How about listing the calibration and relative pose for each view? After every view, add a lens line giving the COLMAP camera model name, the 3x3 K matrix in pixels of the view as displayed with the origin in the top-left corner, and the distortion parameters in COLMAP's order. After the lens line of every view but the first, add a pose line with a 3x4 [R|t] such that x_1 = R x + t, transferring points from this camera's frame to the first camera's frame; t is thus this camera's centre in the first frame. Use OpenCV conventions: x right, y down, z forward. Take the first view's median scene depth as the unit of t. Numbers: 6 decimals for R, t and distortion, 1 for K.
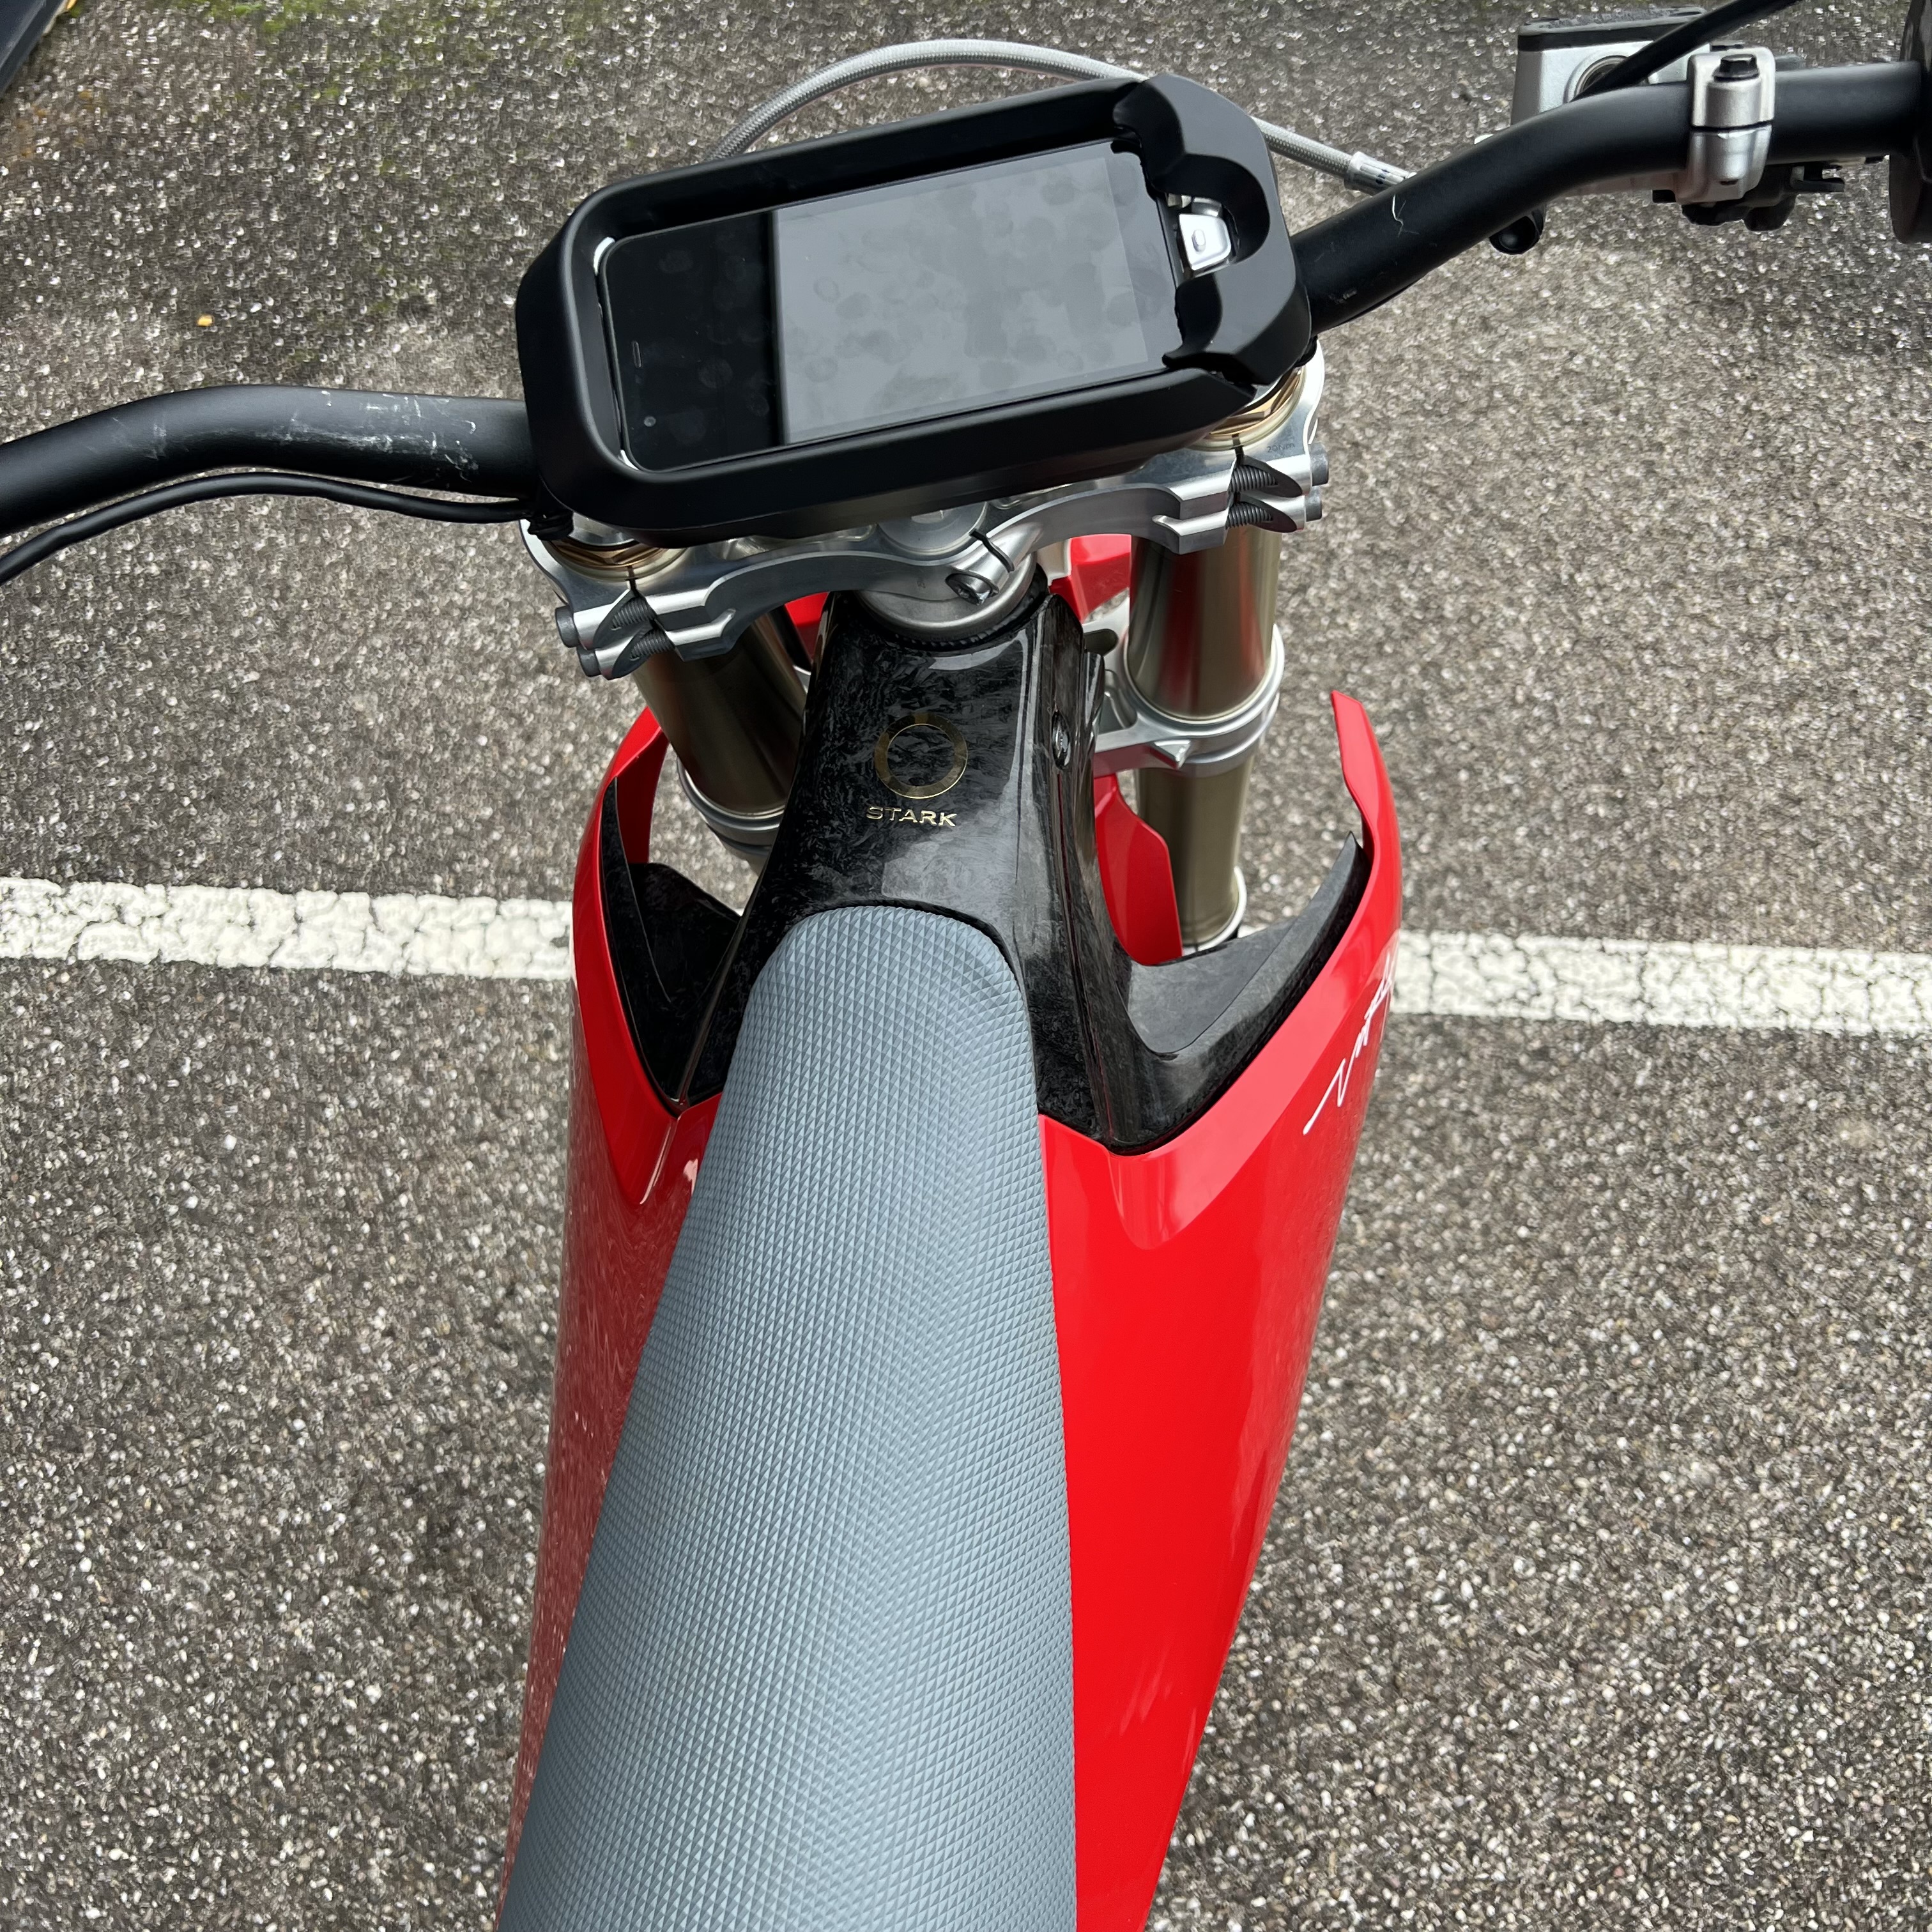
lens RADIAL K [[1945.0, 0, 962.0], [0, 1945.0, 952.7], [0, 0, 1]] dist [0.003739, 0.000000]
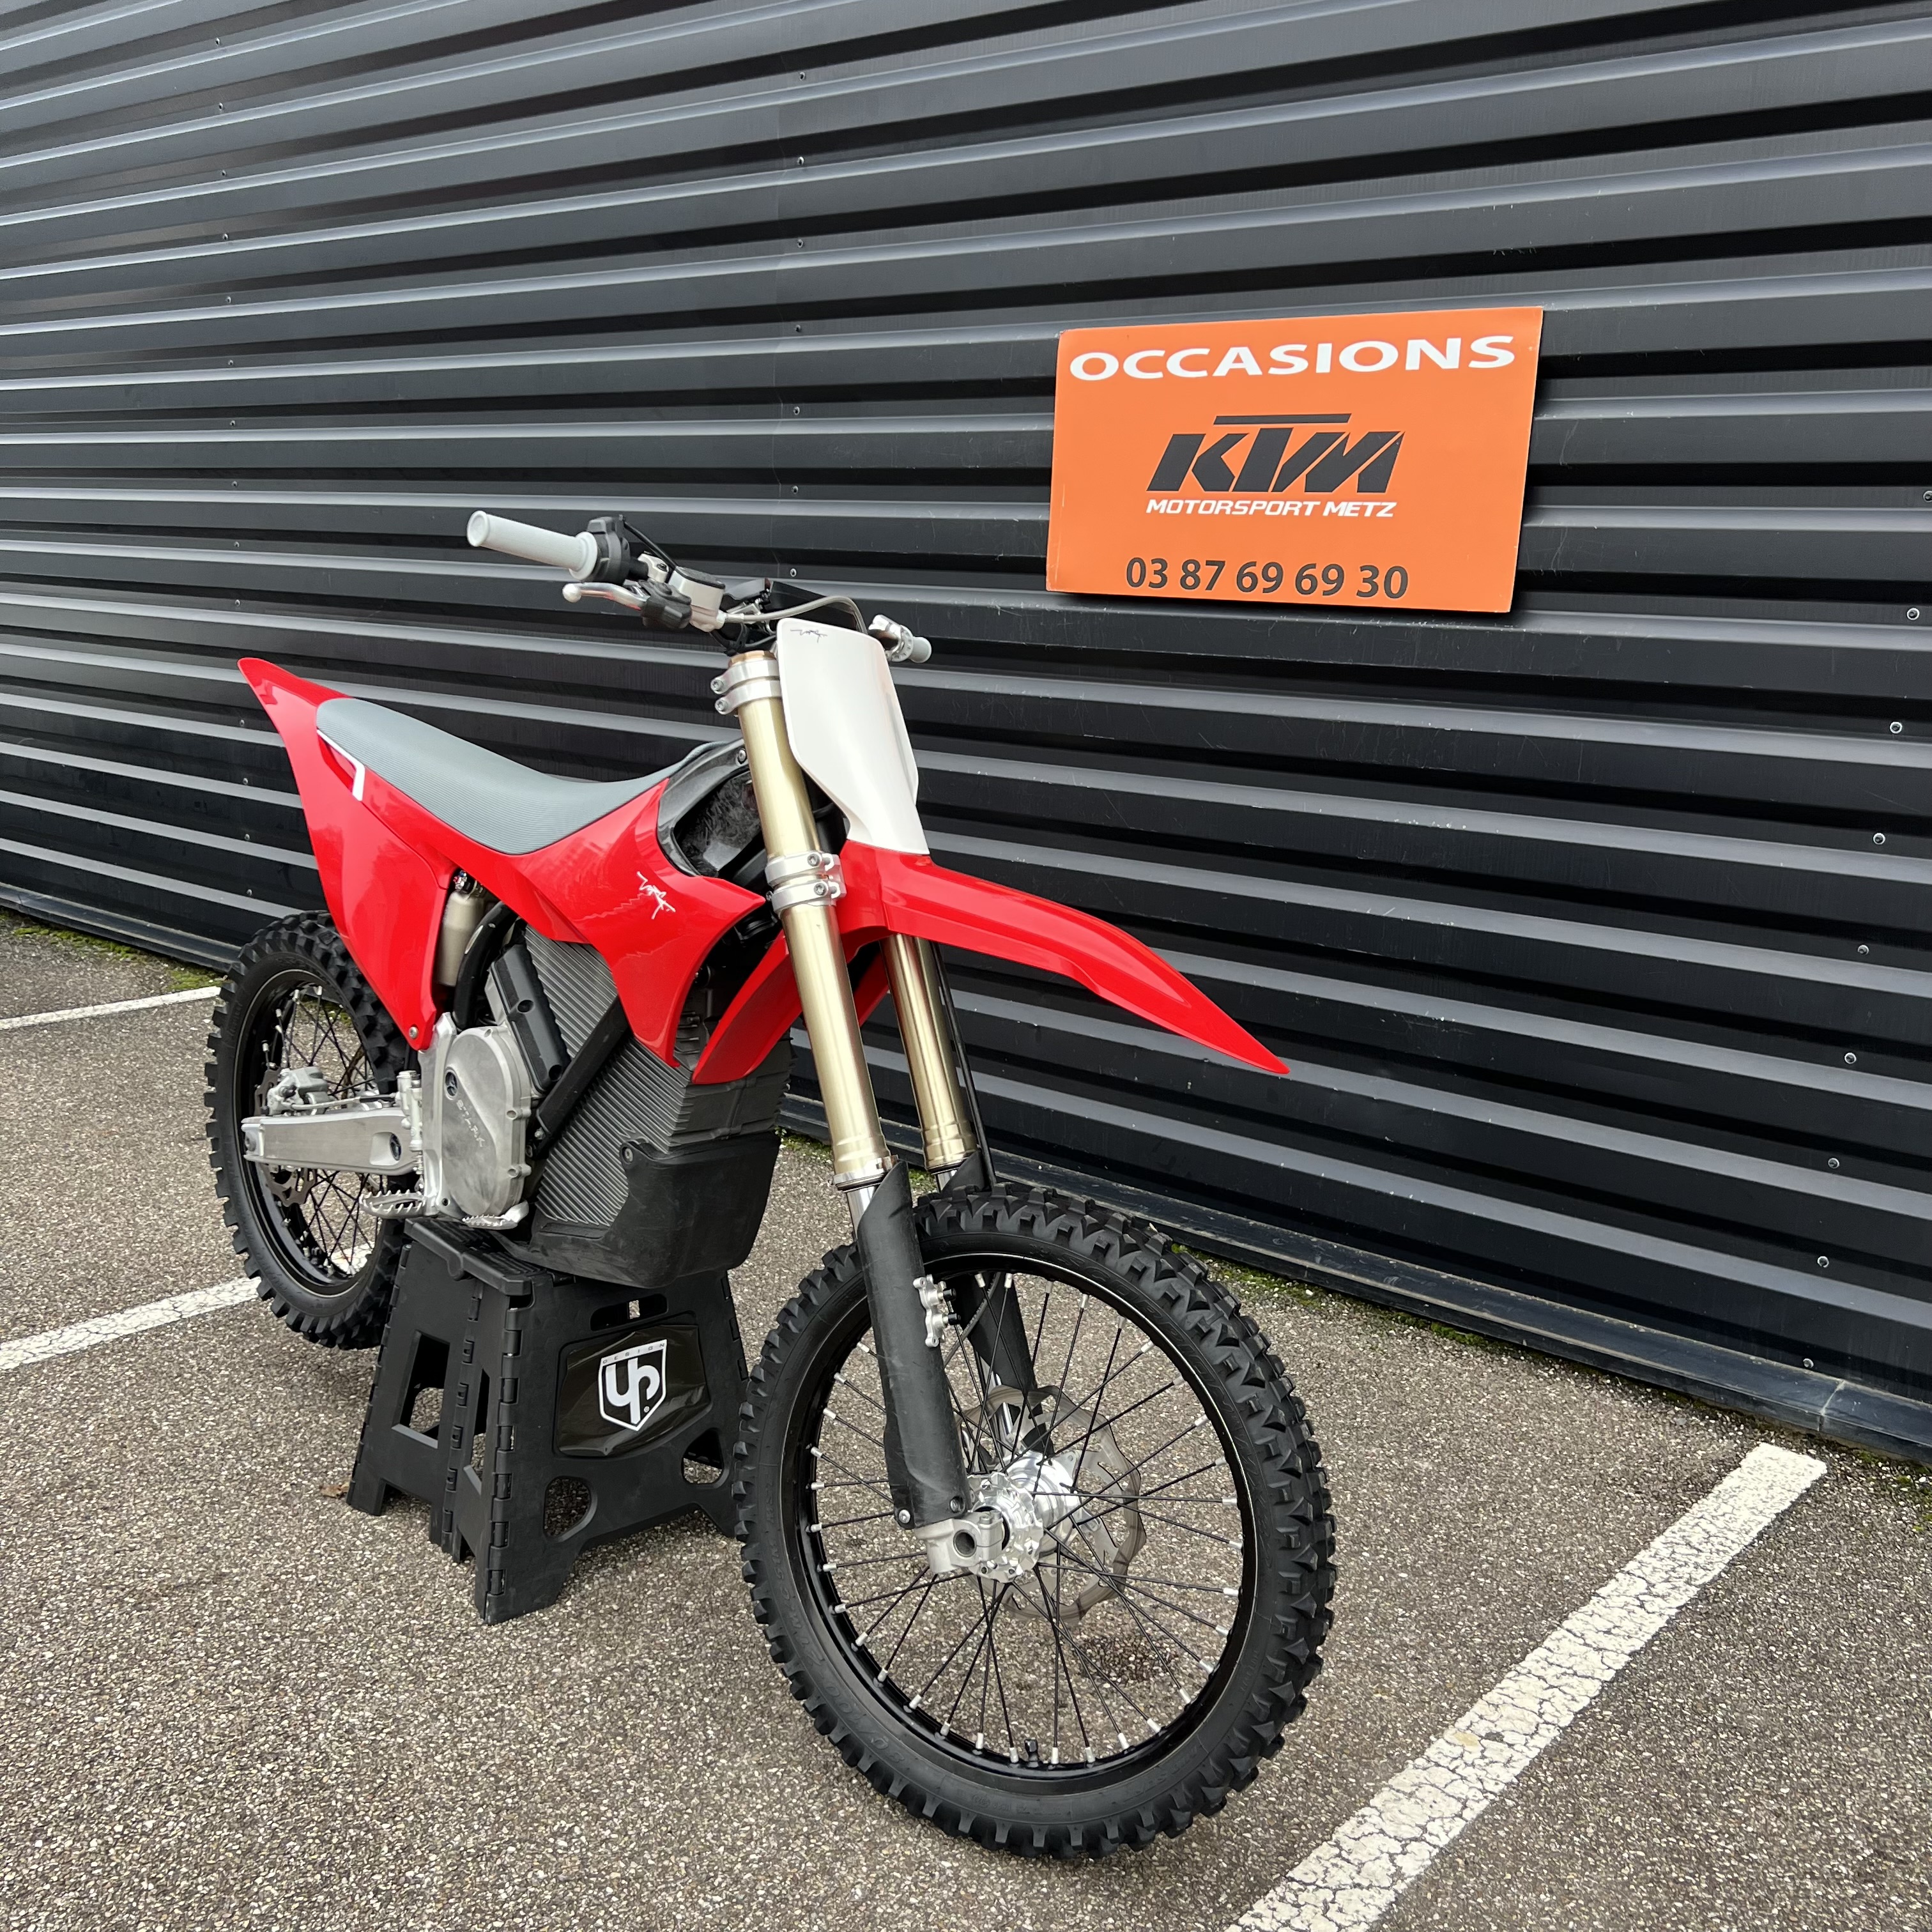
lens RADIAL K [[1945.0, 0, 972.8], [0, 1945.0, 979.1], [0, 0, 1]] dist [0.003739, 0.000000]
pose [[-0.603366, 0.134378, -0.786061, 1.027092], [-0.653107, 0.482351, 0.583771, -0.866543], [0.457603, 0.865610, -0.203271, 0.899659]]
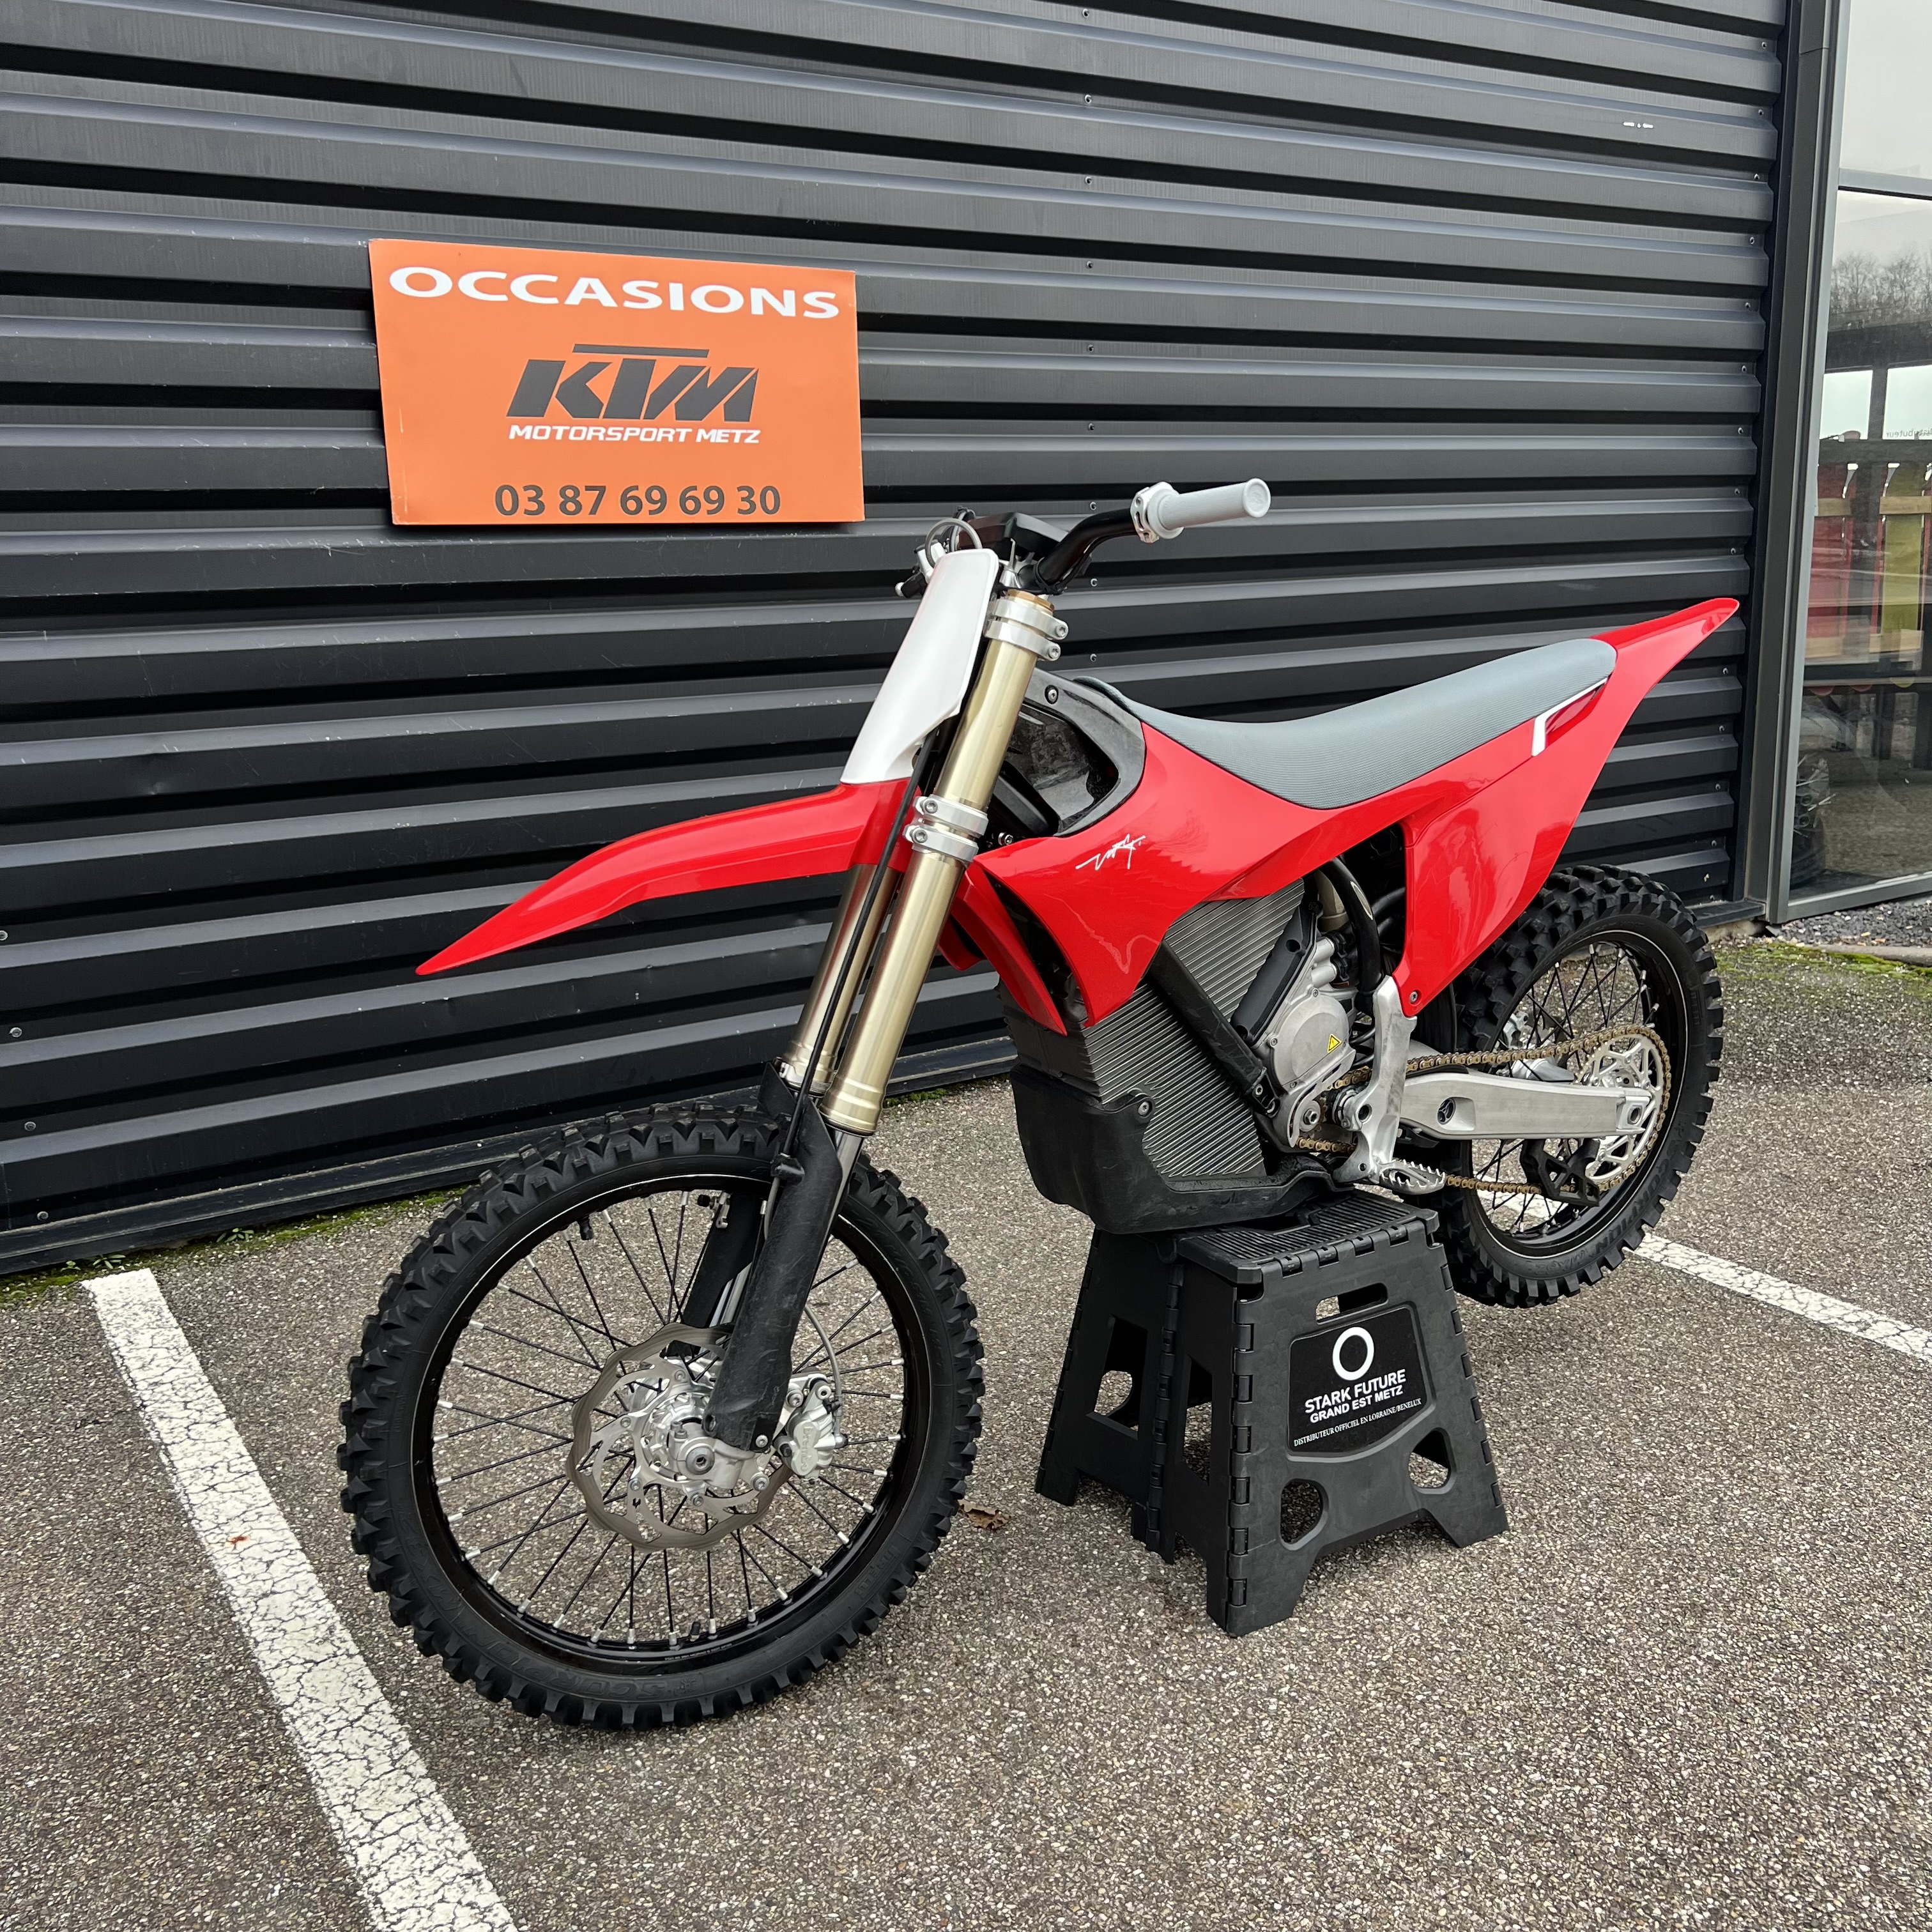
lens RADIAL K [[1945.0, 0, 1004.0], [0, 1945.0, 980.6], [0, 0, 1]] dist [0.003739, 0.000000]
pose [[0.579052, 0.173446, -0.796628, 1.269316], [-0.630359, 0.714925, -0.302537, 0.904669], [0.517055, 0.677346, 0.523312, -0.455478]]
